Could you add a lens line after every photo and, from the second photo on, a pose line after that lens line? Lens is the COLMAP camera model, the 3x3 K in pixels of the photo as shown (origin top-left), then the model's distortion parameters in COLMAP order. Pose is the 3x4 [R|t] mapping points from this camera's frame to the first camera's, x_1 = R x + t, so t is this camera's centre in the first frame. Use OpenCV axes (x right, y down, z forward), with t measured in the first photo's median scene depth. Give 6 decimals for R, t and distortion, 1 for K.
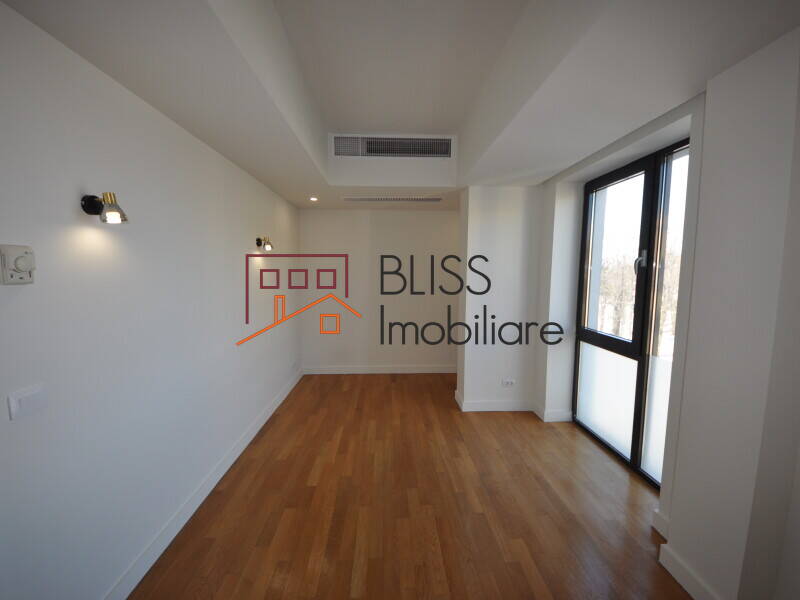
lens RADIAL K [[321.9, 0, 401.2], [0, 321.9, 298.1], [0, 0, 1]] dist [0.000153, 0.000004]
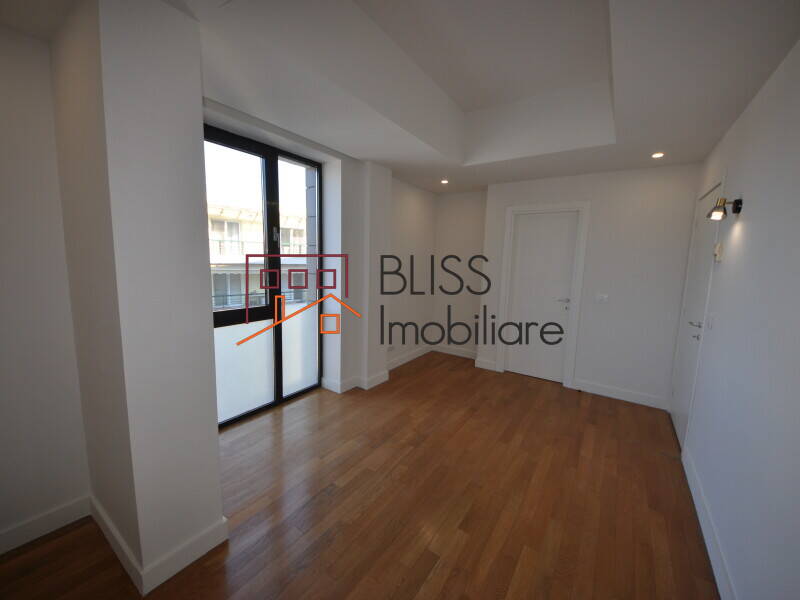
lens RADIAL K [[321.9, 0, 401.2], [0, 321.9, 300.5], [0, 0, 1]] dist [0.000153, 0.000004]
pose [[-0.808822, -0.106587, 0.578314, -0.346330], [0.022062, 0.977244, 0.210969, -0.116058], [-0.587640, 0.183395, -0.788064, 1.619807]]
